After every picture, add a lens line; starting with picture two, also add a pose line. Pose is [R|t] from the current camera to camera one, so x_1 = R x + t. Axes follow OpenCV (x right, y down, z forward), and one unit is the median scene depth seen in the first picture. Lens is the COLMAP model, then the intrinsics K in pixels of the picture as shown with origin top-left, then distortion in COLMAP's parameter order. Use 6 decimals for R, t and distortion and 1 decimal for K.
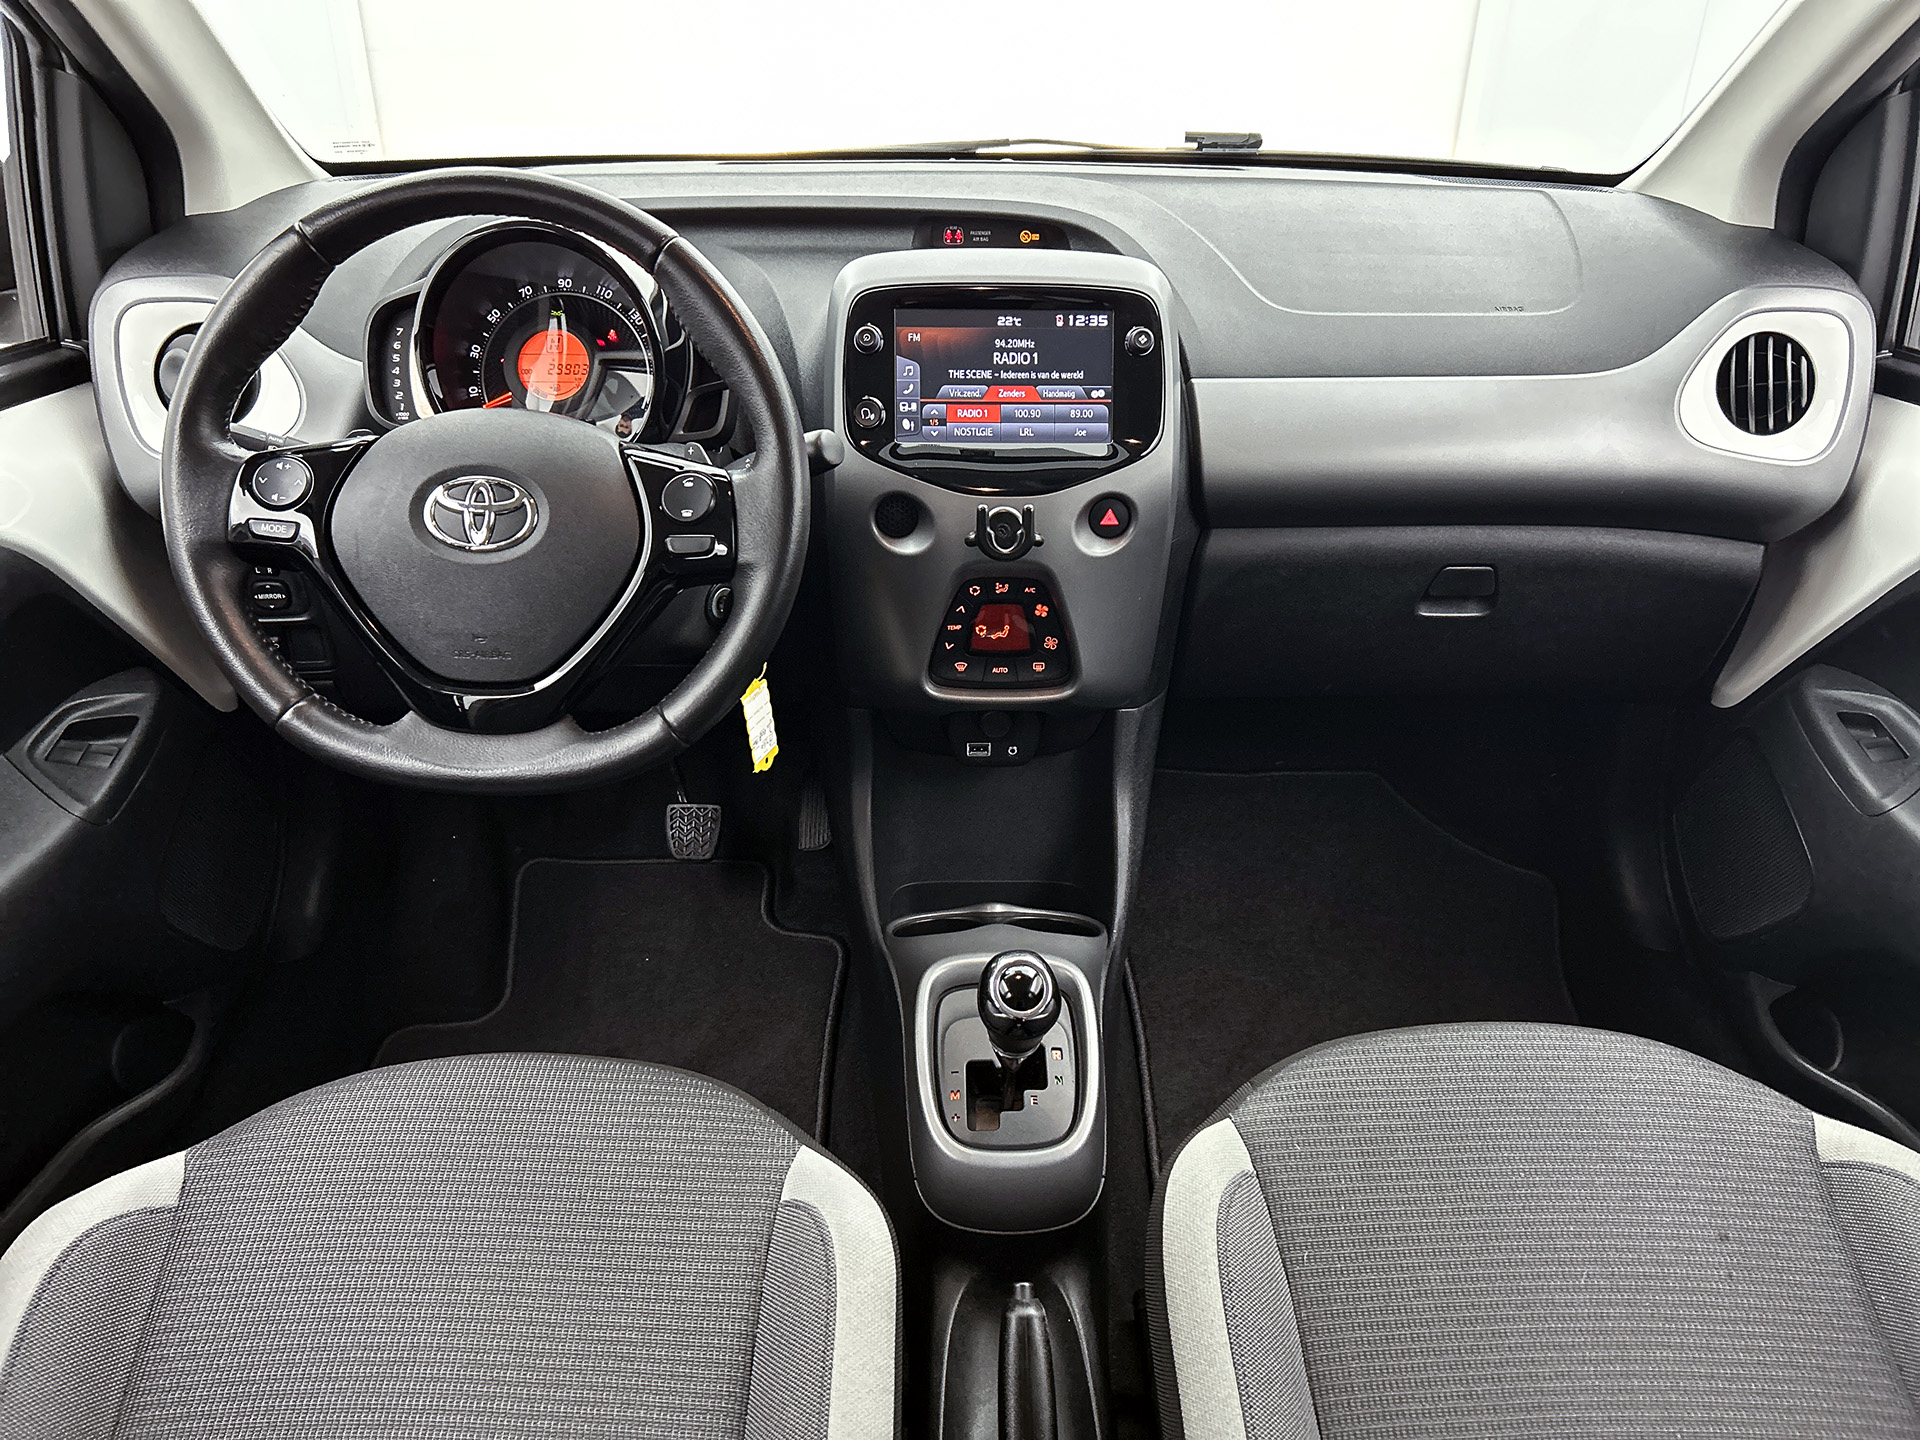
lens RADIAL K [[1484.5, 0, 959.7], [0, 1484.5, 716.1], [0, 0, 1]] dist [0.024978, -0.000896]
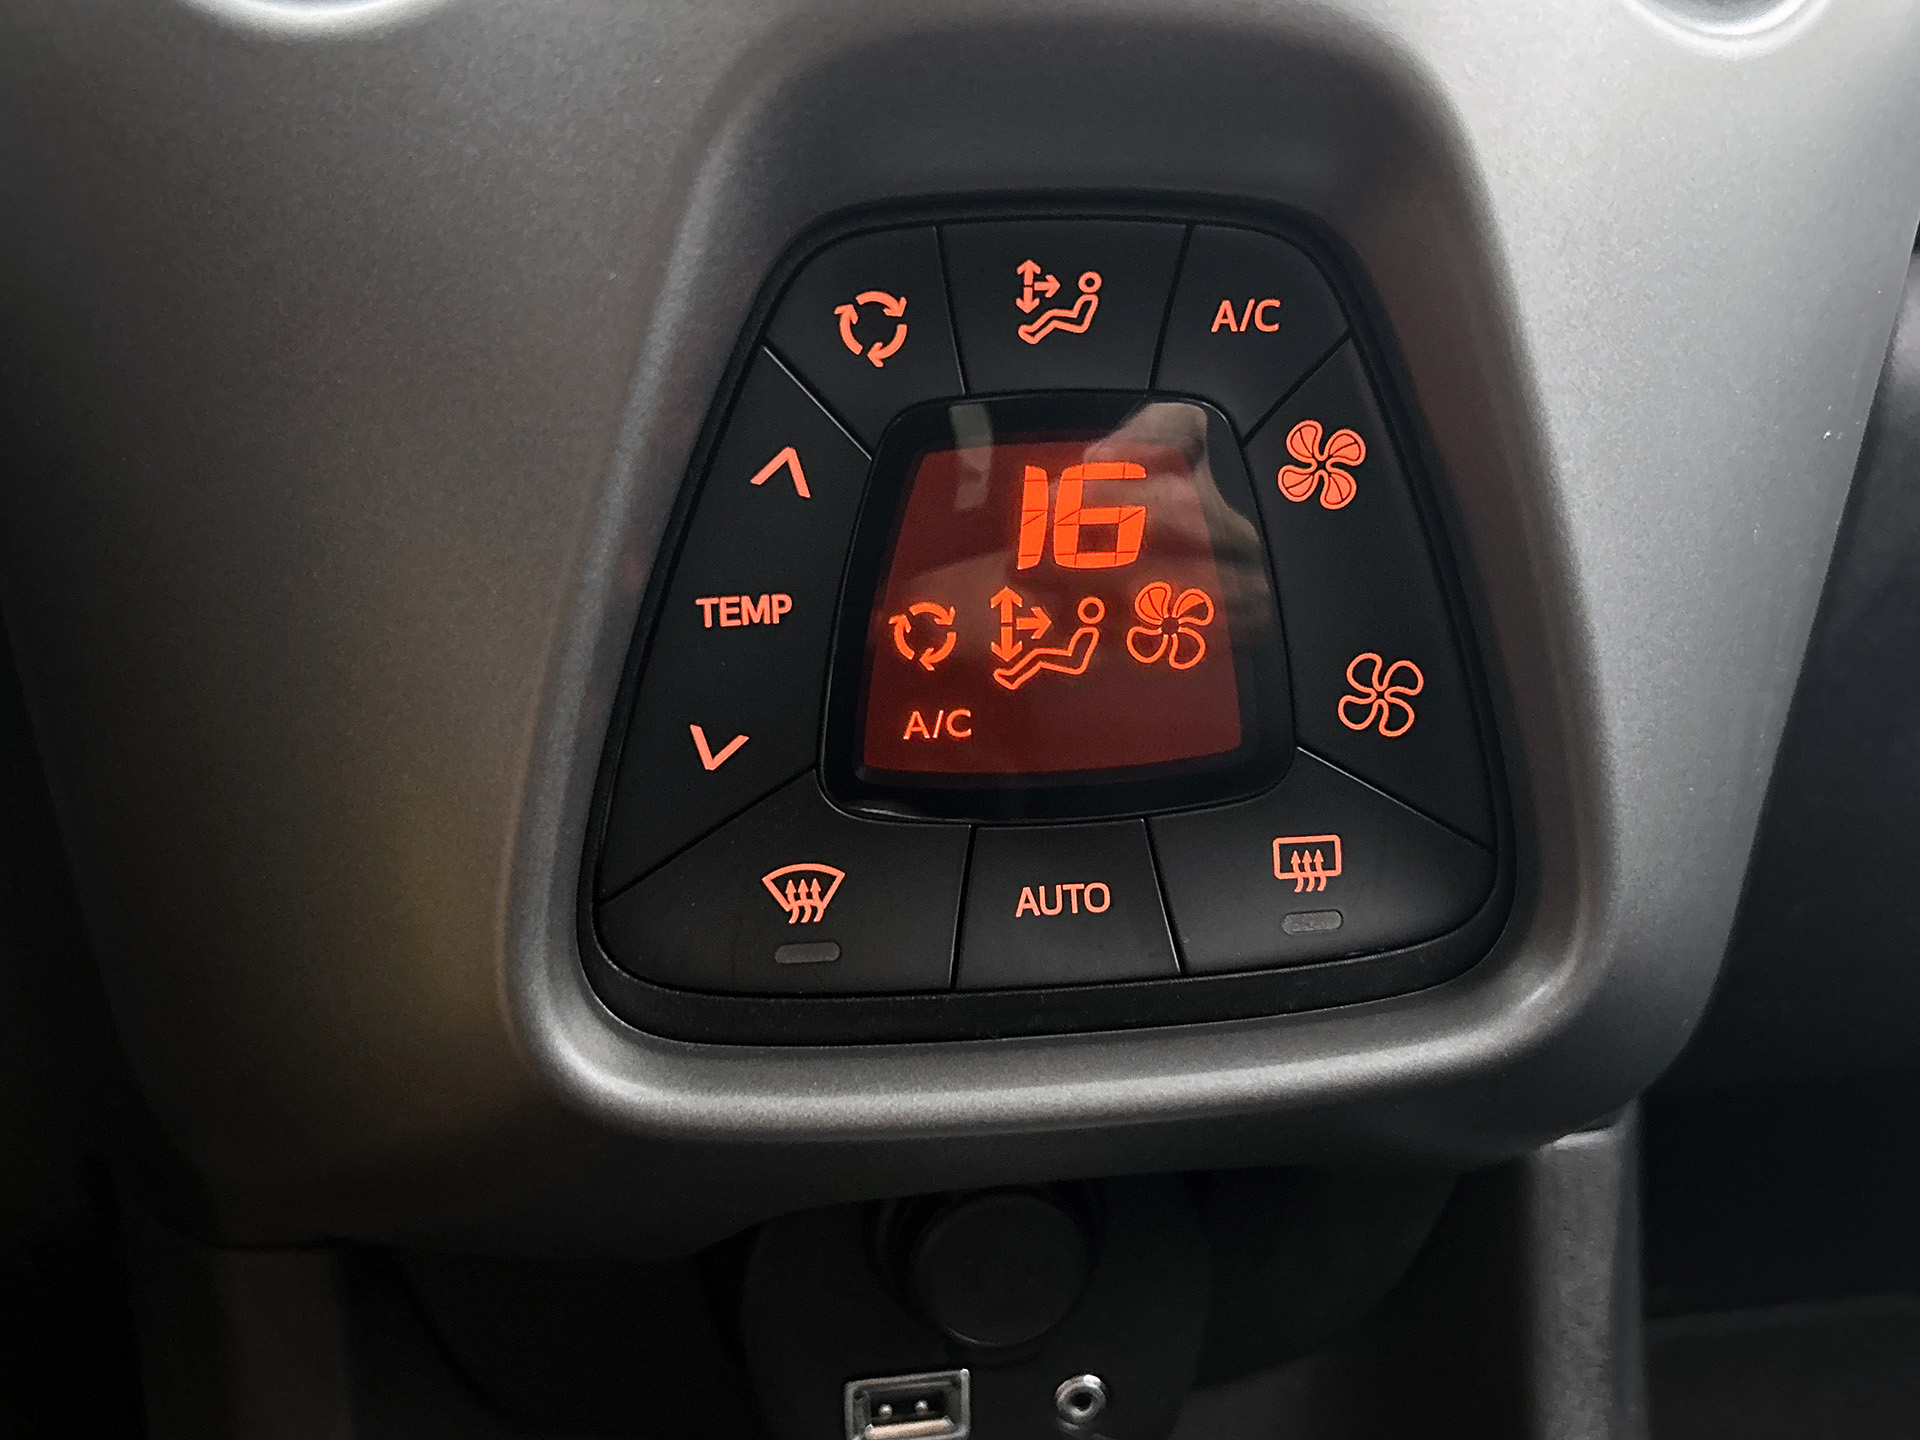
lens RADIAL K [[1740.8, 0, 960.9], [0, 1740.8, 718.2], [0, 0, 1]] dist [0.008983, 0.000971]
pose [[0.989927, -0.052703, 0.131404, -0.005680], [0.086267, 0.960476, -0.264658, -0.002840], [-0.112262, 0.273328, 0.955348, 0.857450]]
